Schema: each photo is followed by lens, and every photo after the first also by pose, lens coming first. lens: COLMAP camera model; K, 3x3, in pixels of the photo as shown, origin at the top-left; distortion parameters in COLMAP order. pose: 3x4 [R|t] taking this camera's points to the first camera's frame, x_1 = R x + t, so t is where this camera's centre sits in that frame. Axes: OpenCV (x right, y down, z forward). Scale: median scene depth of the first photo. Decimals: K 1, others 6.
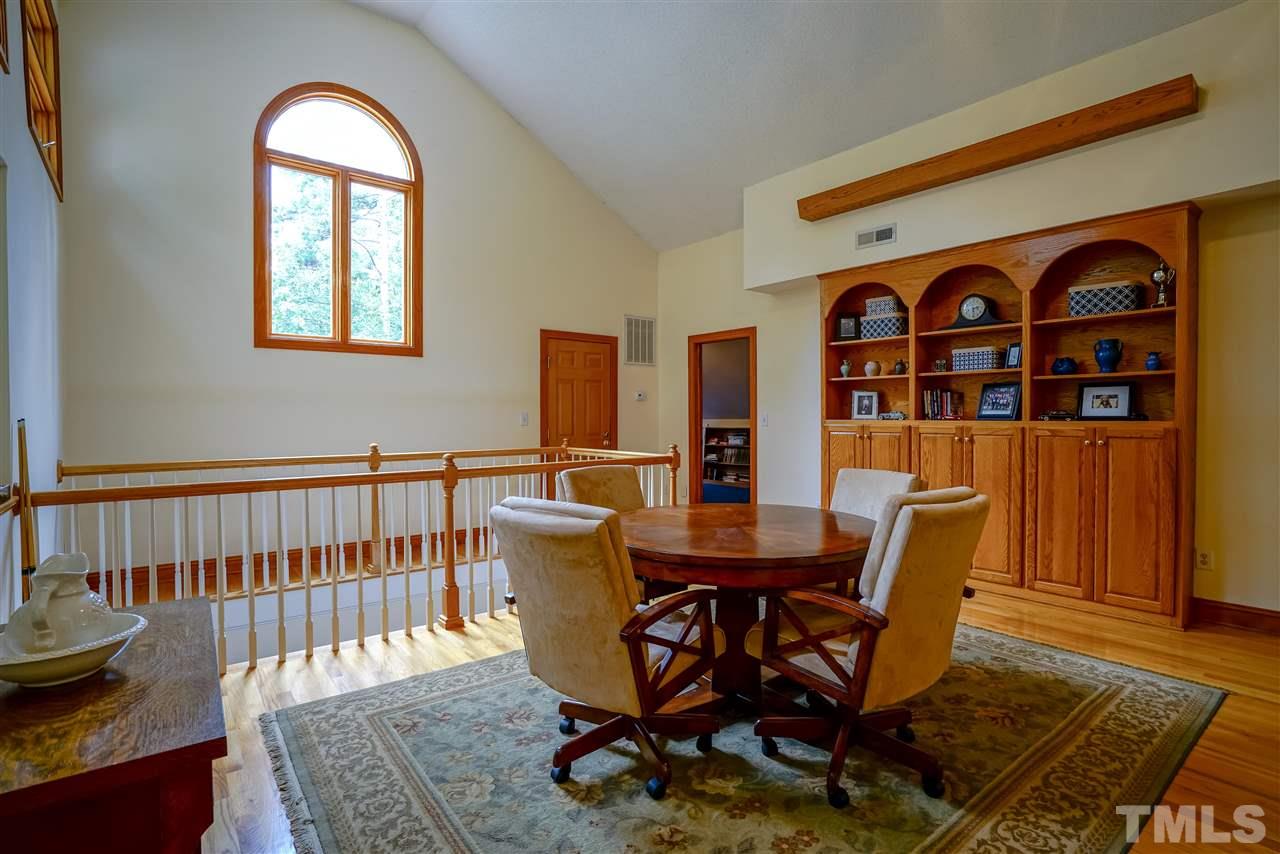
lens RADIAL K [[621.4, 0, 643.9], [0, 621.4, 422.6], [0, 0, 1]] dist [-0.018791, -0.000194]
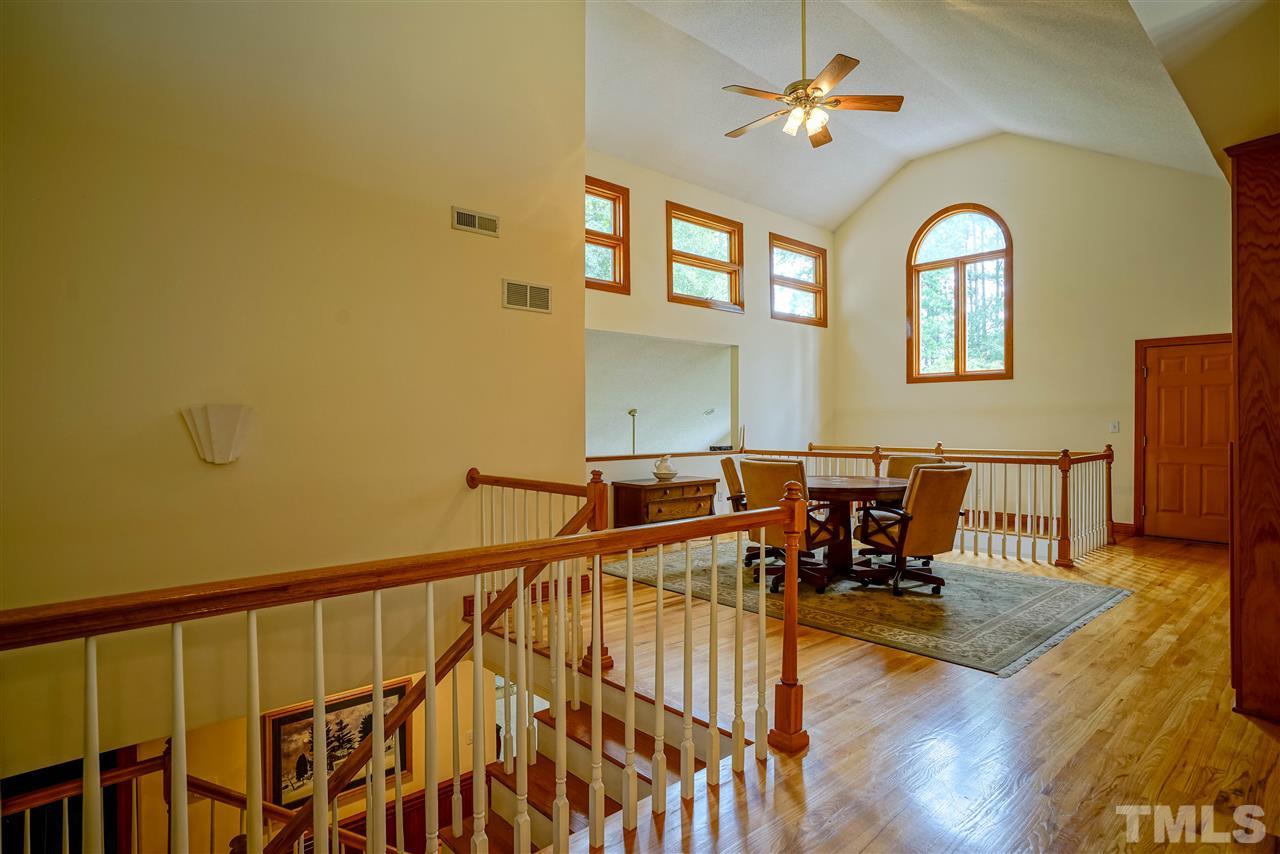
lens RADIAL K [[662.4, 0, 643.0], [0, 662.4, 427.8], [0, 0, 1]] dist [-0.000238, -0.000030]
pose [[0.065002, 0.009009, -0.997844, 1.076342], [-0.010984, 0.999905, 0.008312, -0.005712], [0.997825, 0.010420, 0.065095, 0.134563]]
